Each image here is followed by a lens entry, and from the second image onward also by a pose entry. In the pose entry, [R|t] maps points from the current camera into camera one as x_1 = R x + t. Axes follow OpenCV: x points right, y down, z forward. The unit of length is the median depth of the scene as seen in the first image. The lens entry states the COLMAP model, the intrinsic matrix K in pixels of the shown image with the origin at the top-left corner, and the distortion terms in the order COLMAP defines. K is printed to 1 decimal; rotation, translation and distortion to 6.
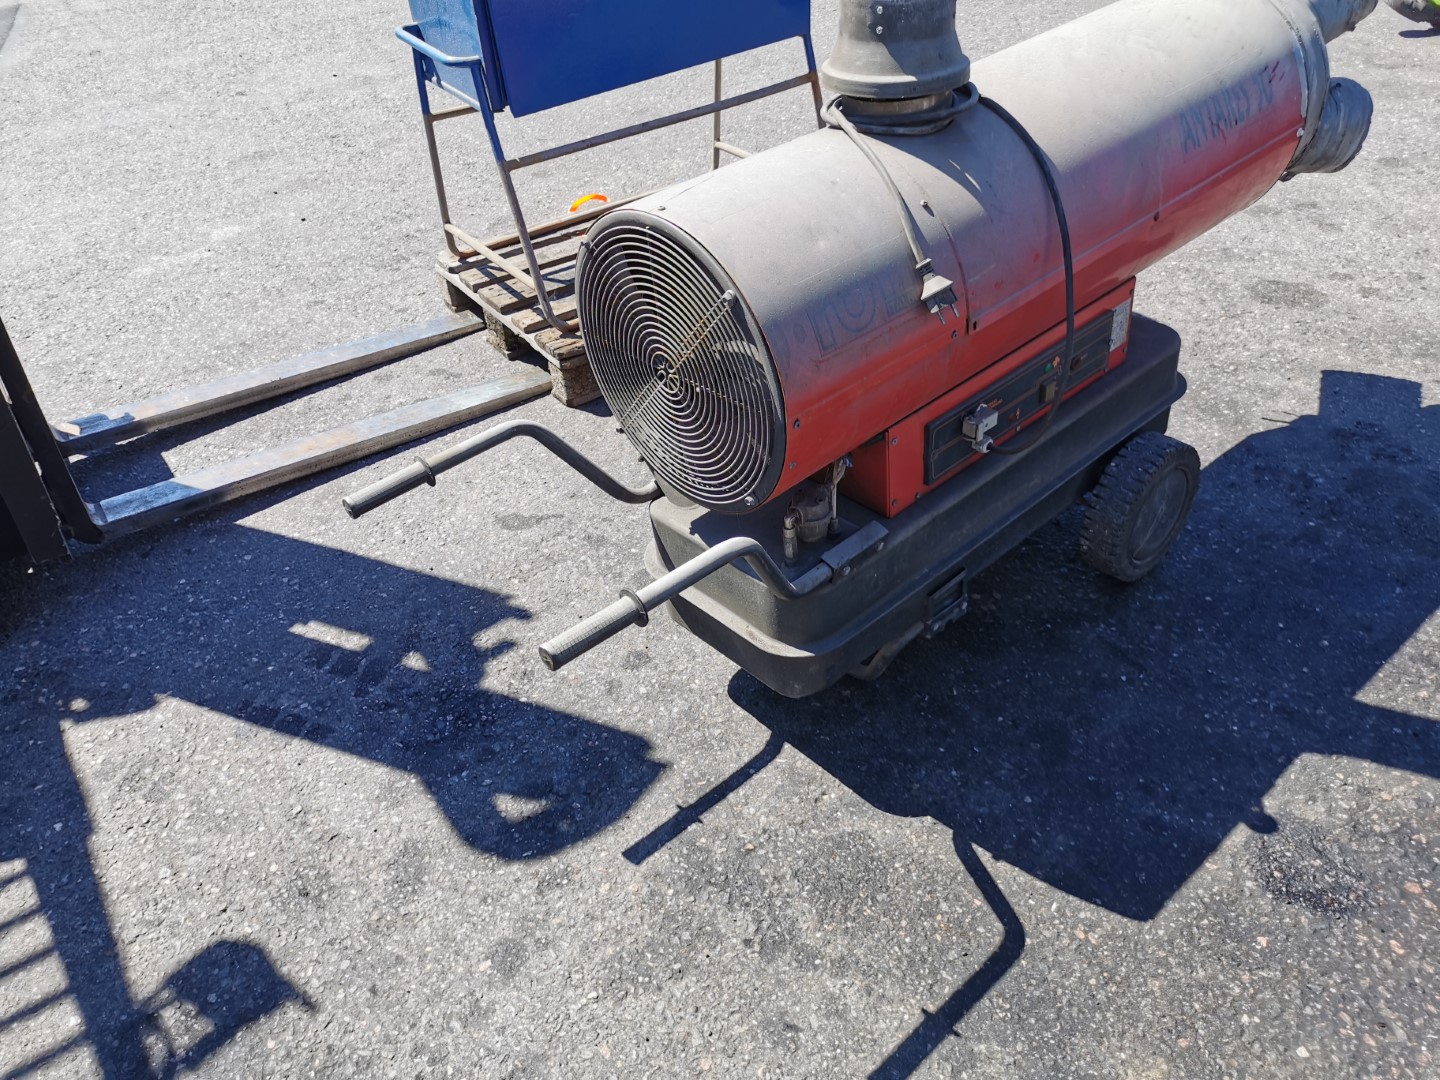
lens RADIAL K [[1112.9, 0, 733.3], [0, 1112.9, 564.1], [0, 0, 1]] dist [0.032976, -0.013705]
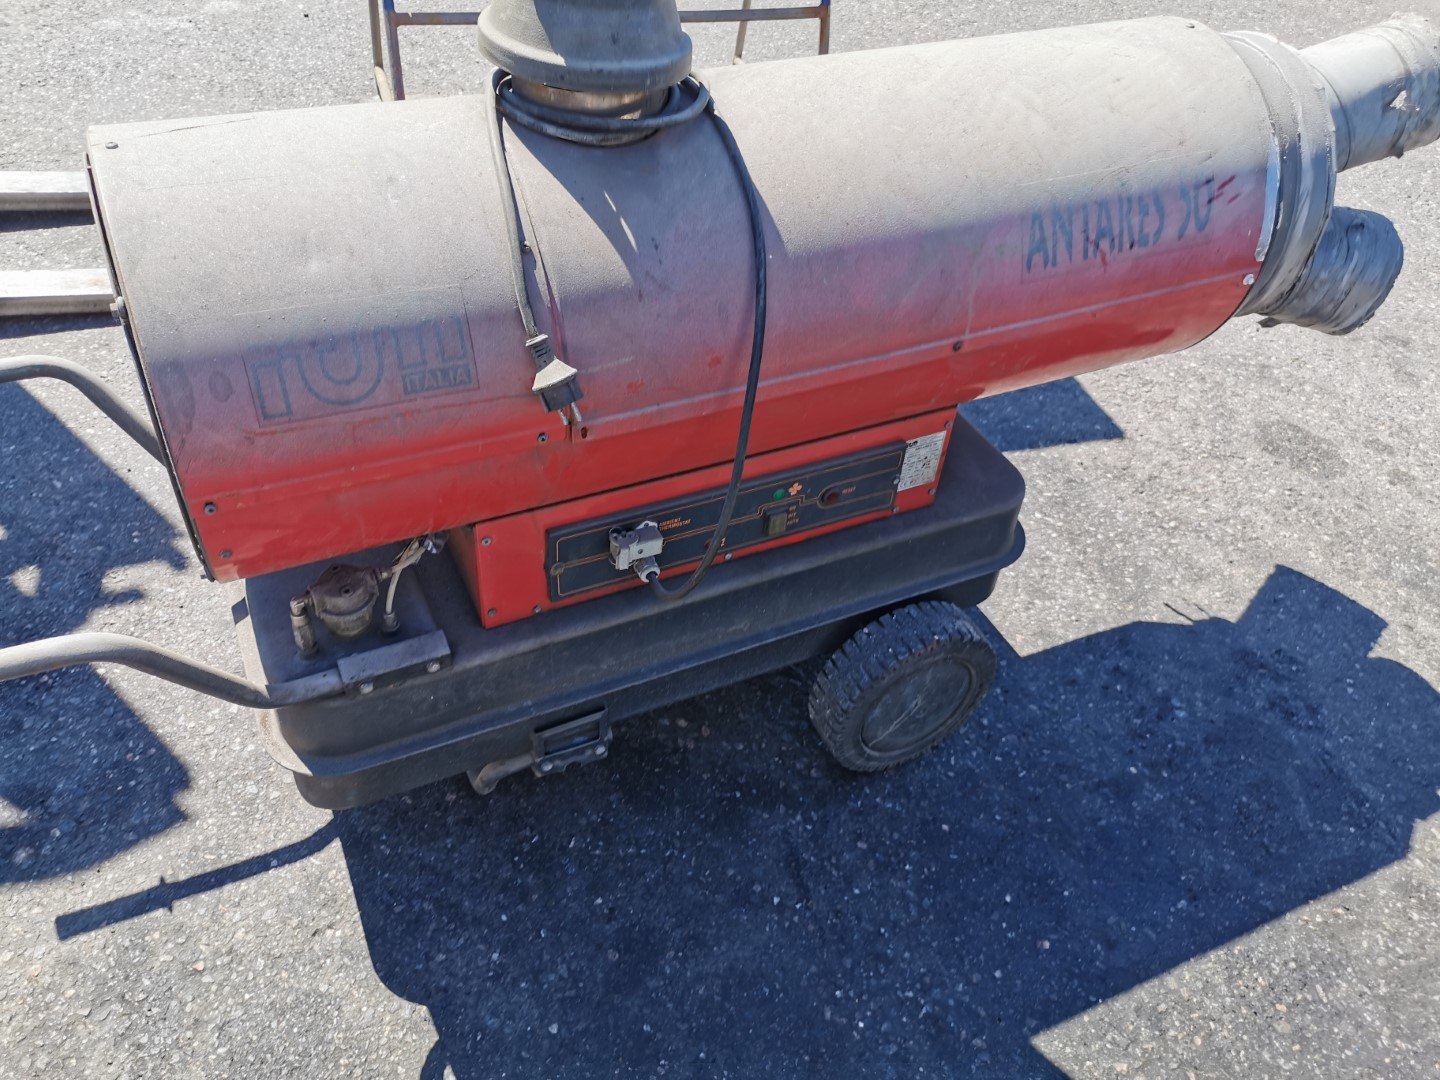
lens RADIAL K [[1127.7, 0, 720.4], [0, 1127.7, 567.0], [0, 0, 1]] dist [0.027313, -0.006209]
pose [[0.946865, 0.311106, -0.081609, 0.294247], [-0.302537, 0.947628, 0.102336, -0.178667], [0.109173, -0.072208, 0.991397, 0.228705]]
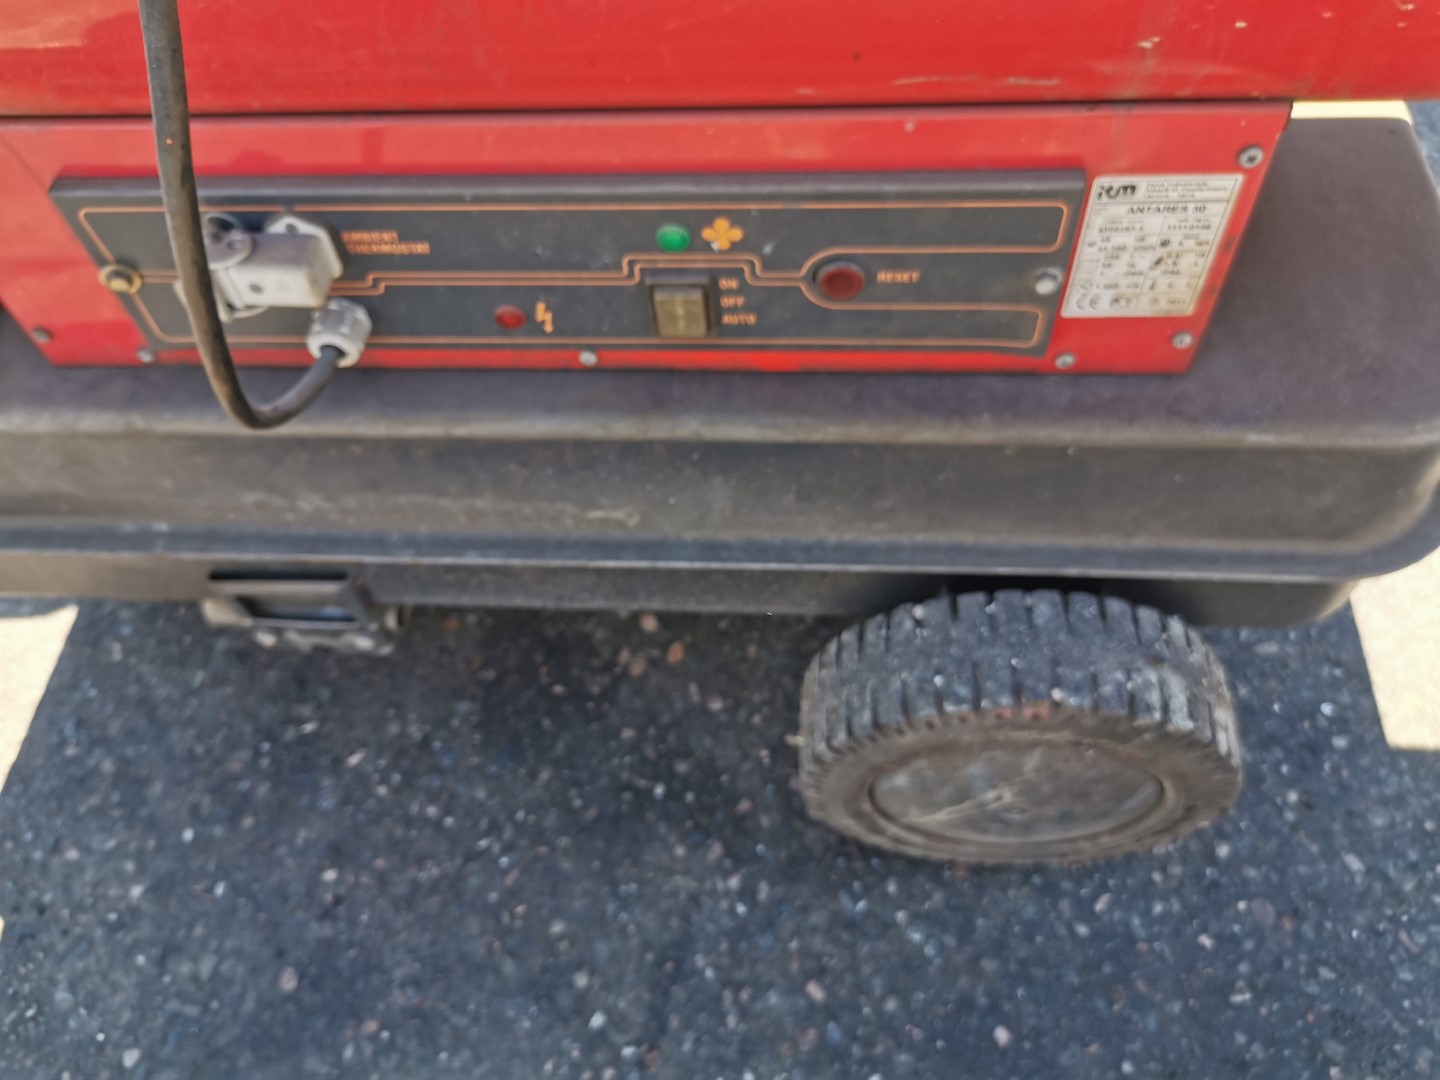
lens RADIAL K [[1131.7, 0, 720.0], [0, 1131.7, 540.0], [0, 0, 1]] dist [-0.000301, -0.002160]
pose [[0.697261, 0.623130, -0.354310, 0.402974], [-0.446836, 0.764334, 0.464900, -0.234580], [0.560504, -0.165839, 0.811377, 0.695609]]
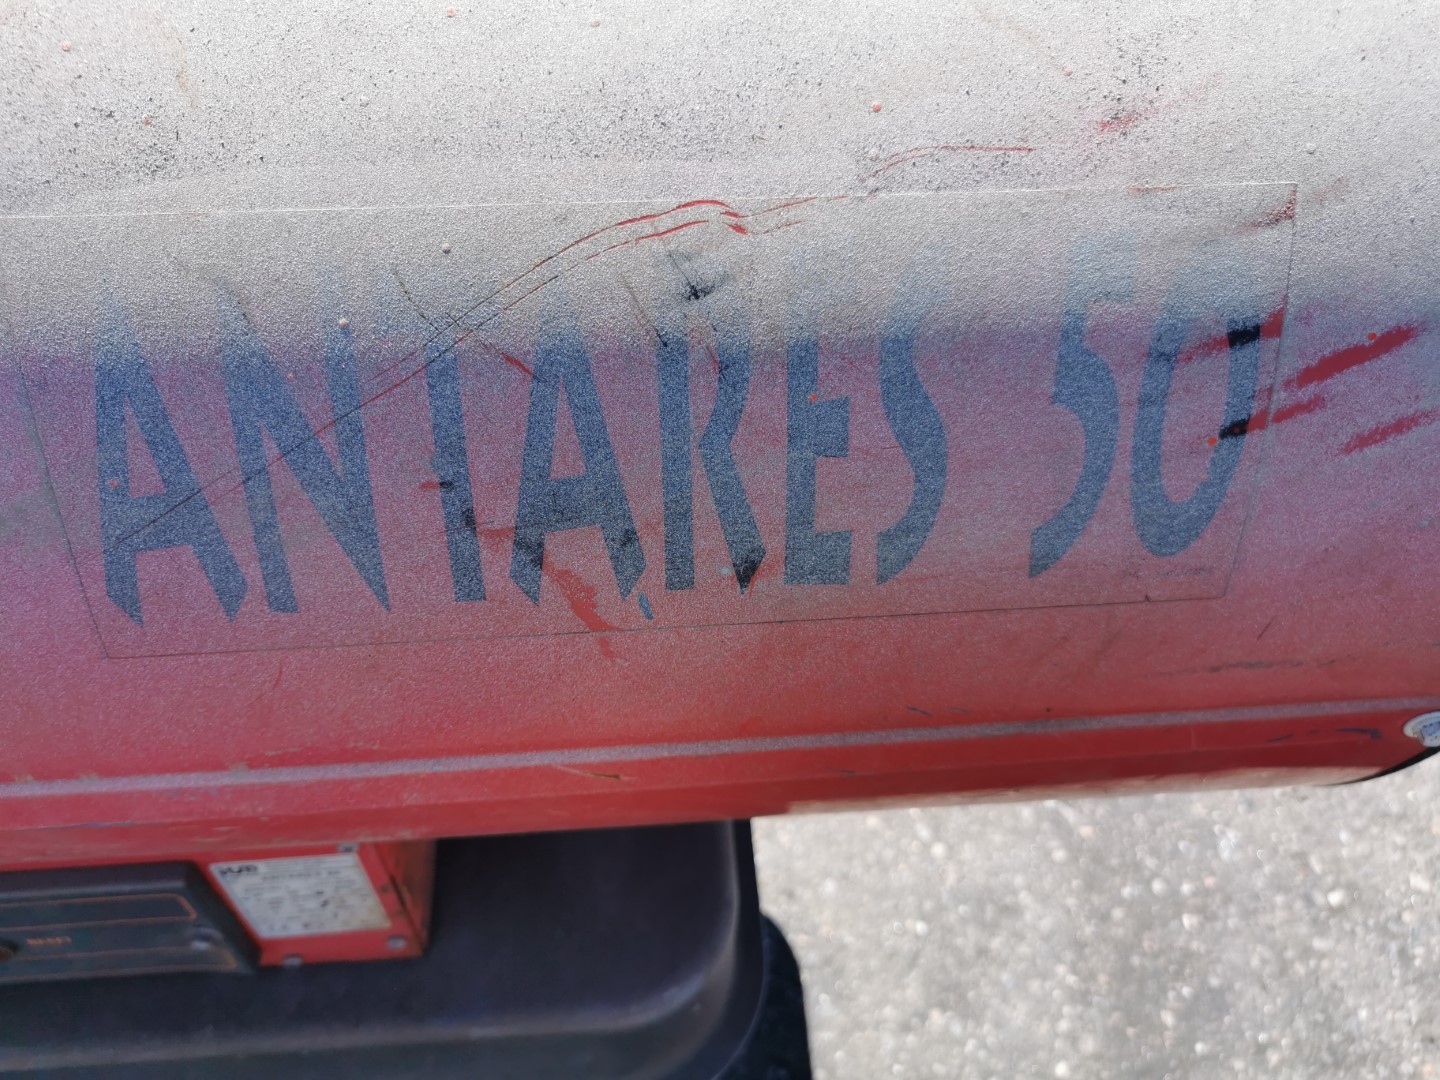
lens RADIAL K [[1125.3, 0, 717.9], [0, 1125.3, 543.4], [0, 0, 1]] dist [0.026057, -0.007081]
pose [[0.787658, 0.544132, -0.288989, 0.441545], [-0.464830, 0.832690, 0.300933, -0.399551], [0.404385, -0.102702, 0.908804, 0.782338]]
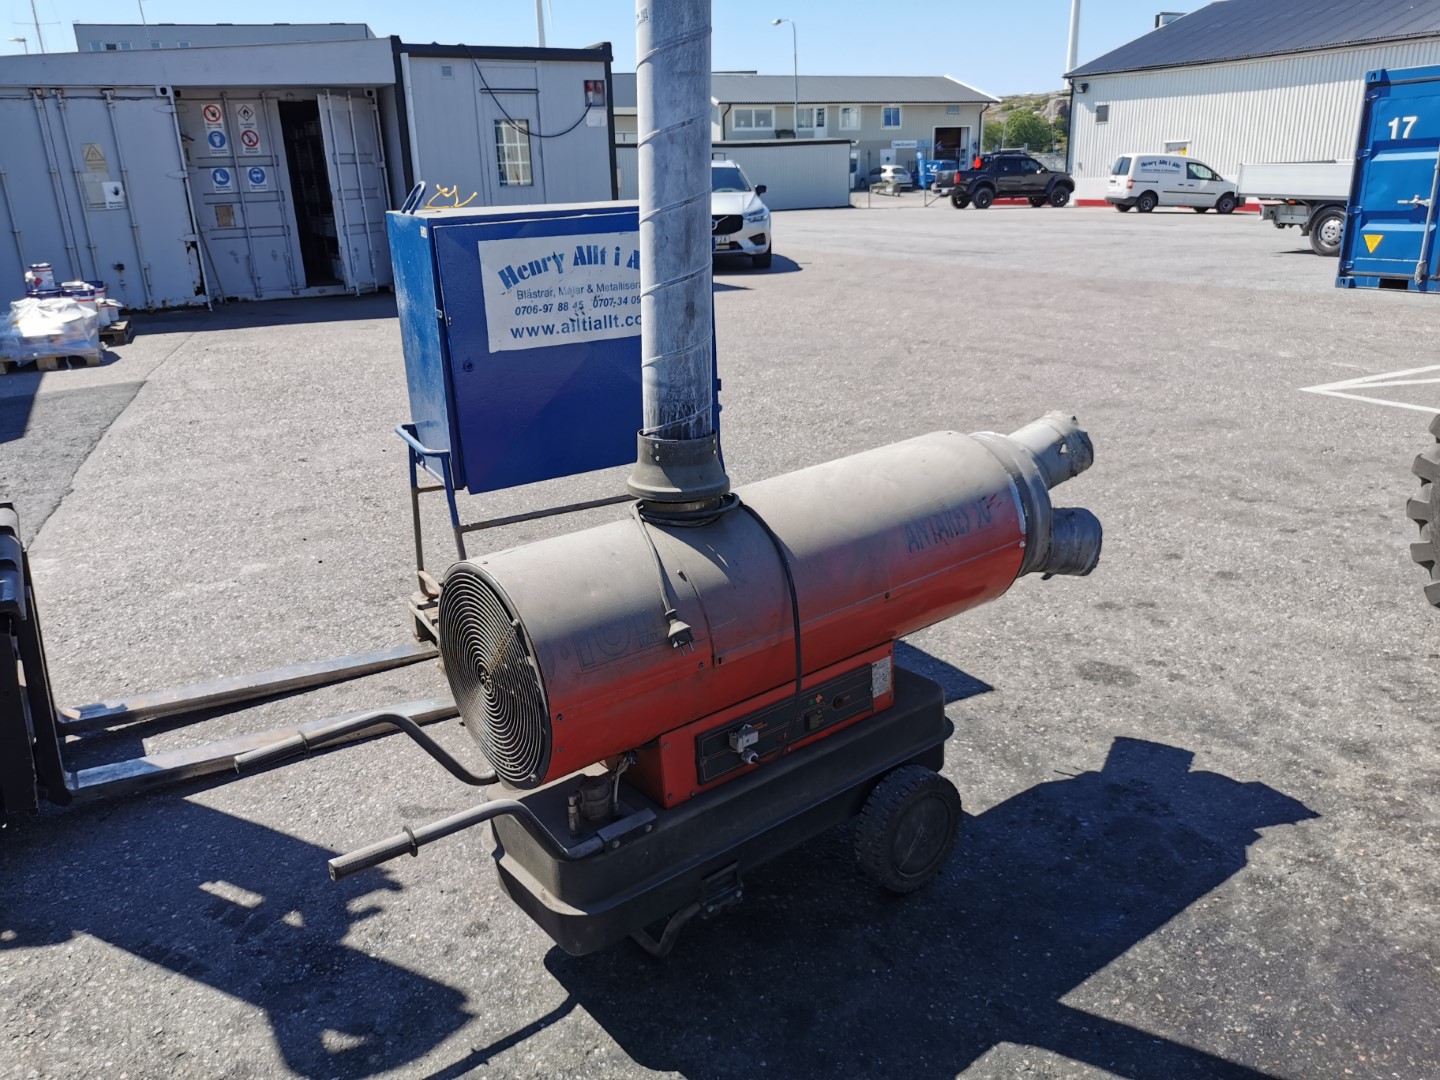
lens RADIAL K [[1120.2, 0, 721.8], [0, 1120.2, 571.9], [0, 0, 1]] dist [0.043474, -0.039891]
pose [[0.996632, 0.064252, -0.050962, 0.216106], [-0.076872, 0.948404, -0.307605, 0.077734], [0.028568, 0.310486, 0.950149, -0.246981]]
